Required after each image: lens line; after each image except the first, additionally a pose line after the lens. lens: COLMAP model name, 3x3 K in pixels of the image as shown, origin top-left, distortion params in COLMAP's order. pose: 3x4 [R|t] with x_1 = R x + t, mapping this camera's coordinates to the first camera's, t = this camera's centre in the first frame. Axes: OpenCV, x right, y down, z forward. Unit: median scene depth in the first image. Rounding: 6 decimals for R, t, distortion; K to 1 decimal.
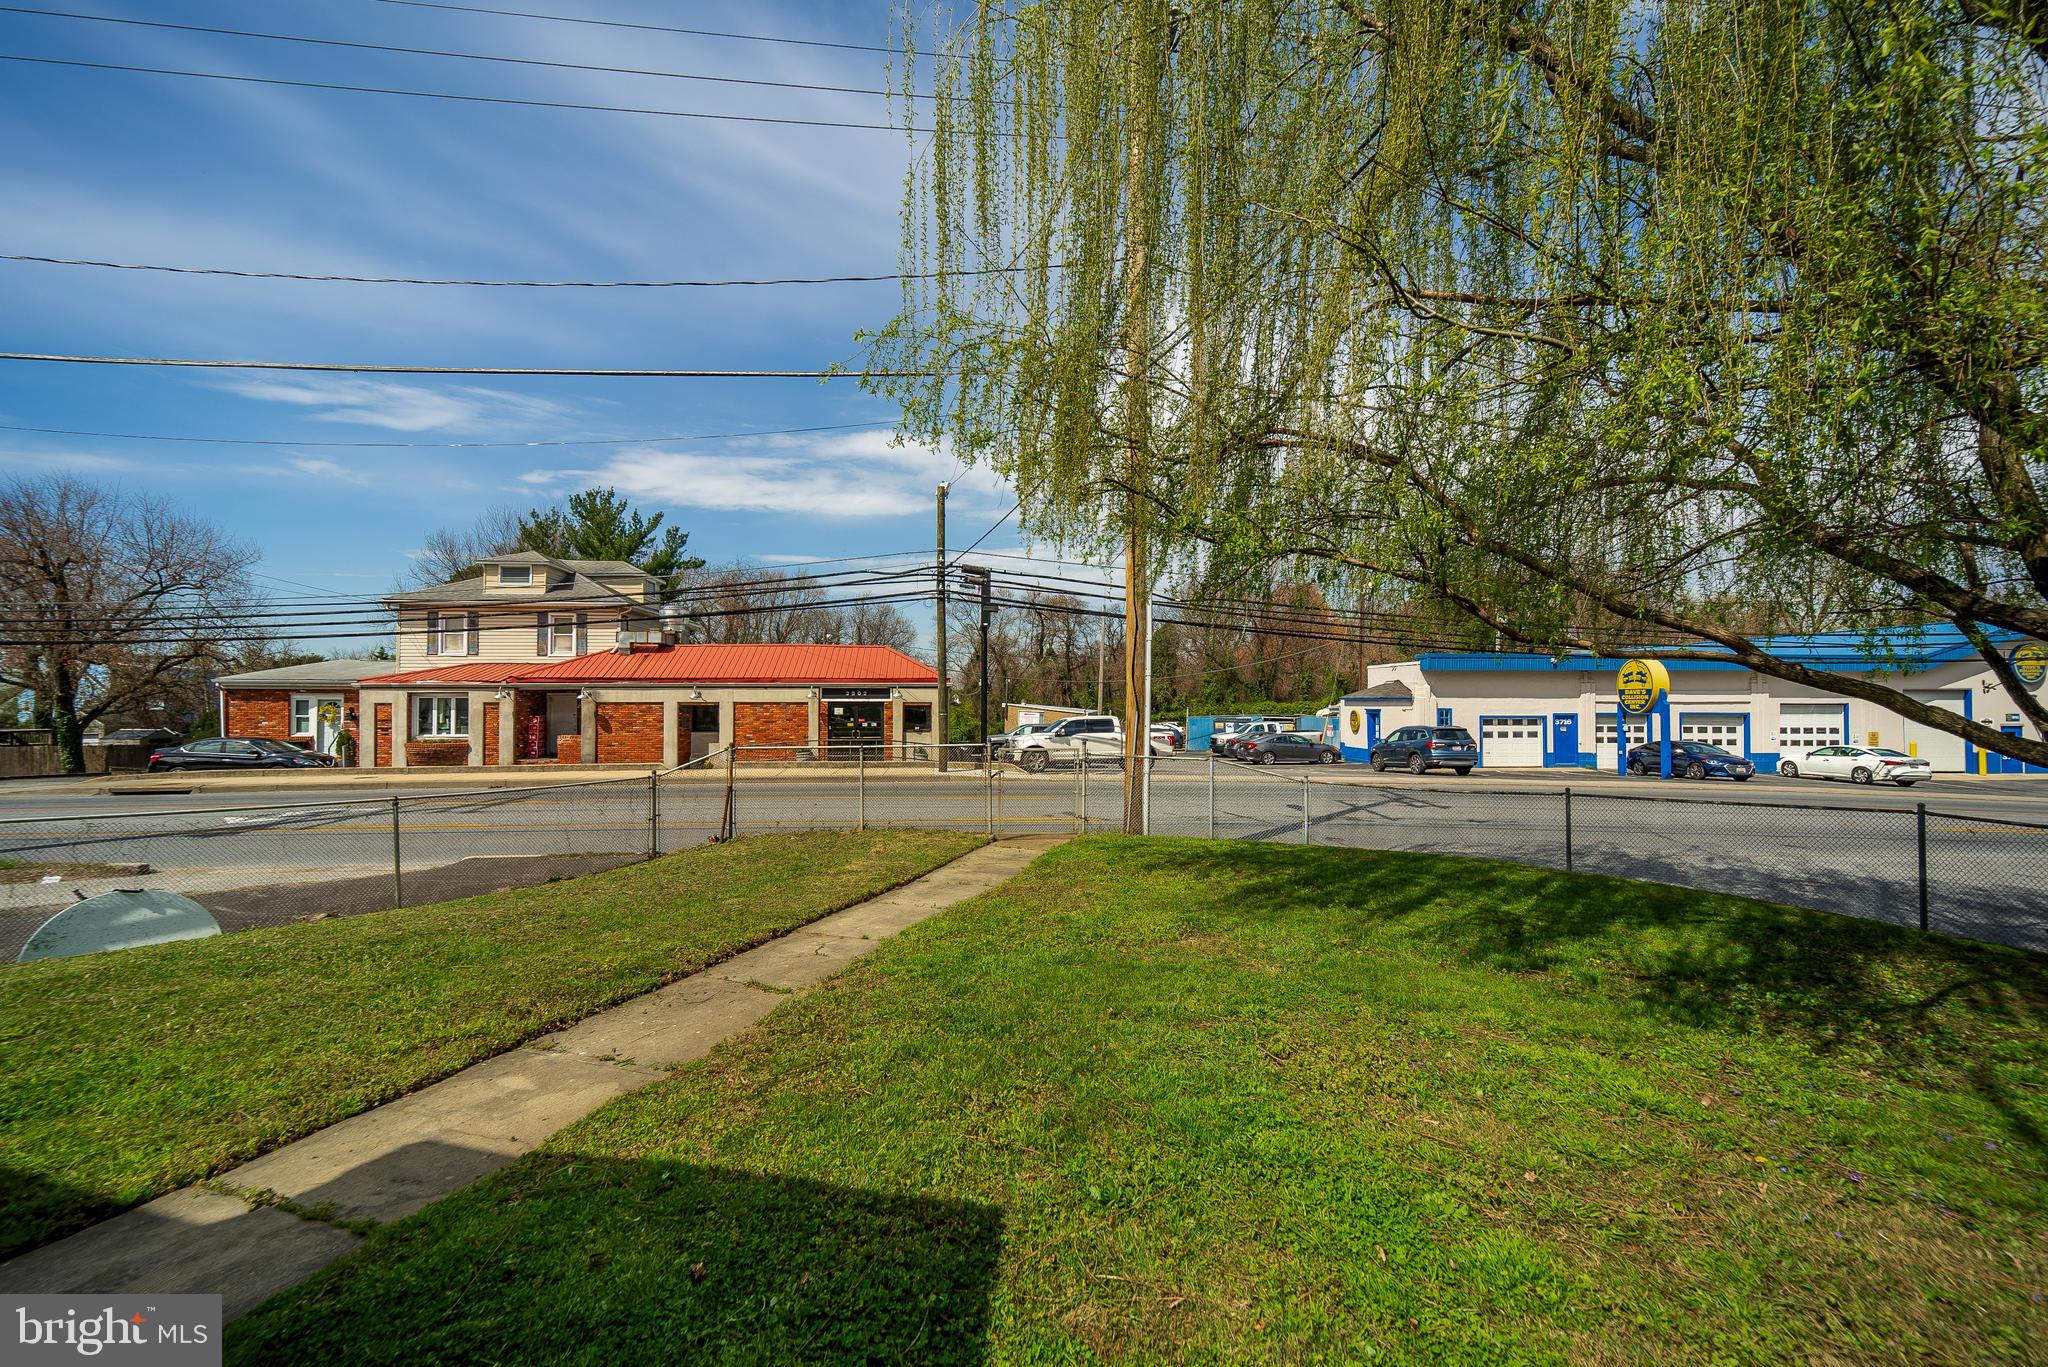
lens RADIAL K [[822.2, 0, 1033.2], [0, 822.2, 676.4], [0, 0, 1]] dist [0.003035, -0.002433]
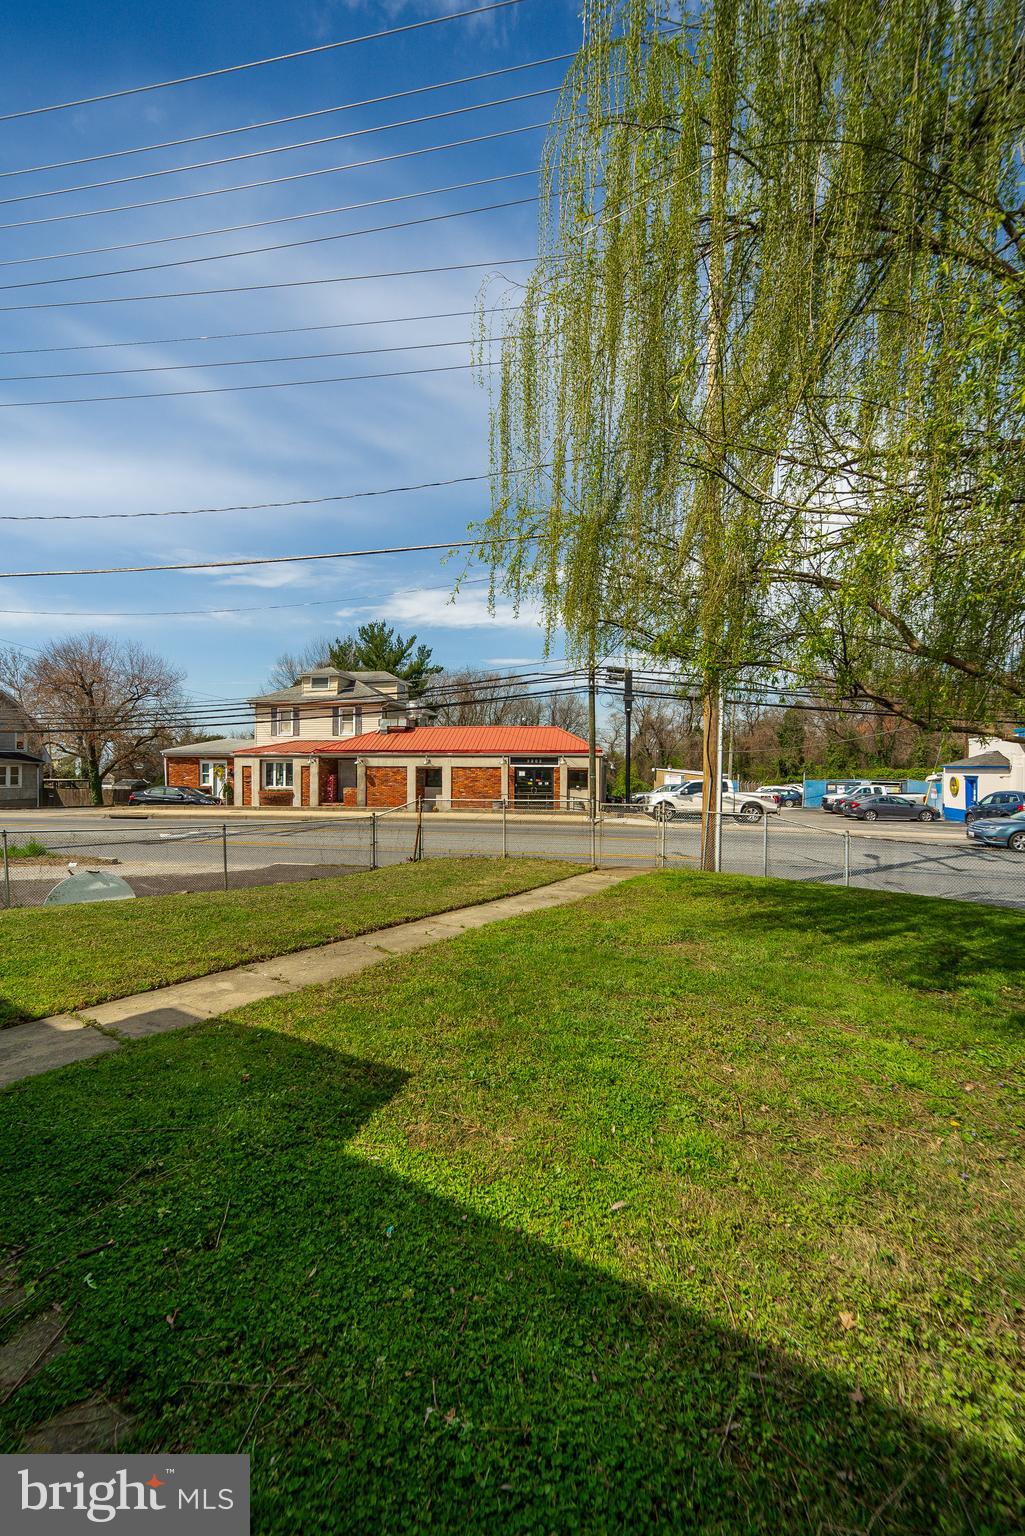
lens RADIAL K [[616.6, 0, 521.1], [0, 616.6, 766.4], [0, 0, 1]] dist [0.003035, -0.002433]
pose [[0.964256, 0.006356, -0.264895, 0.112253], [0.001994, 0.999510, 0.031243, -0.008501], [0.264964, -0.030655, 0.963771, -0.036736]]
